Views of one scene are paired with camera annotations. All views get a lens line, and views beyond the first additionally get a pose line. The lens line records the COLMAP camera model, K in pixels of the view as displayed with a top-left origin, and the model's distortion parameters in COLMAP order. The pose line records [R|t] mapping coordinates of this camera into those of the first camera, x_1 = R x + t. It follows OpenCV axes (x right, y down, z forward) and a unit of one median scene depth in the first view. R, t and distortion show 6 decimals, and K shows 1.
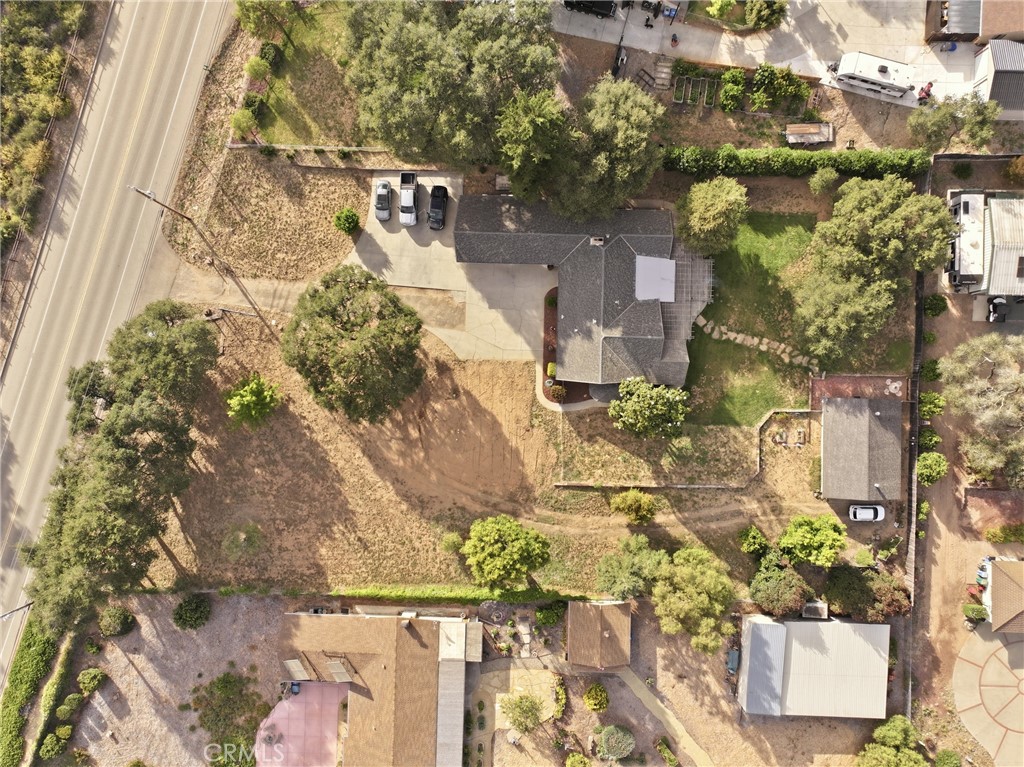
lens RADIAL K [[719.4, 0, 516.9], [0, 719.4, 378.3], [0, 0, 1]] dist [-0.004197, 0.022395]
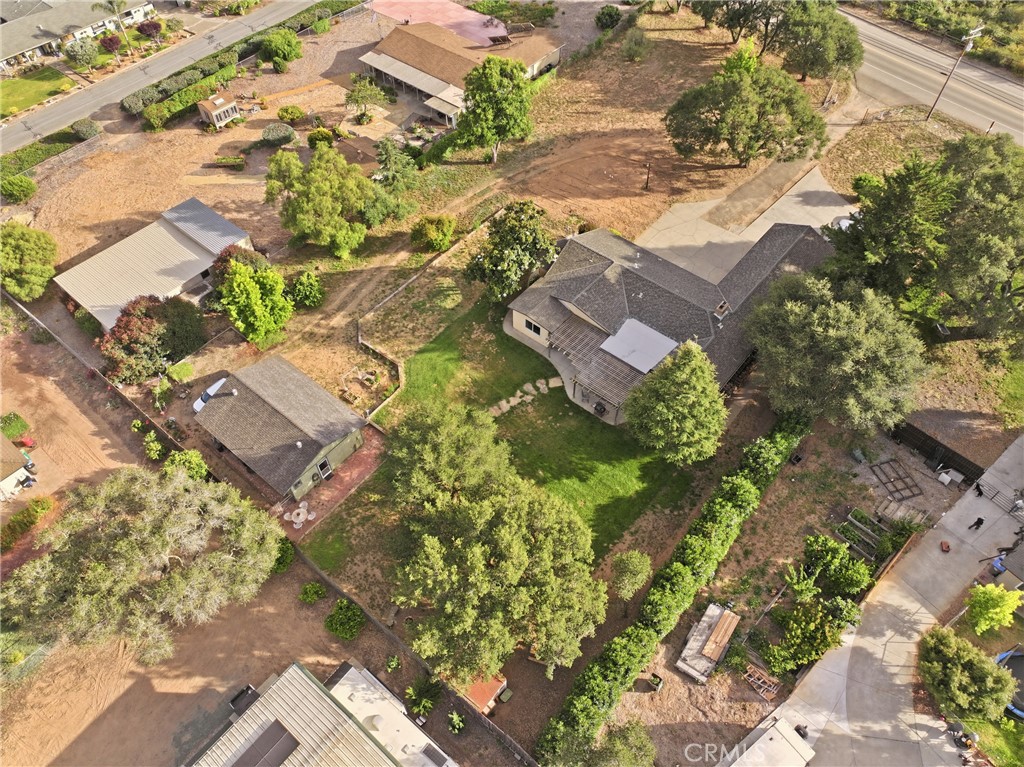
lens RADIAL K [[719.4, 0, 516.9], [0, 719.4, 378.3], [0, 0, 1]] dist [-0.004197, 0.022395]
pose [[-0.619039, 0.617615, -0.485121, 0.642035], [-0.785184, -0.473631, 0.398948, -0.345490], [0.016627, 0.627874, 0.778138, 0.411482]]
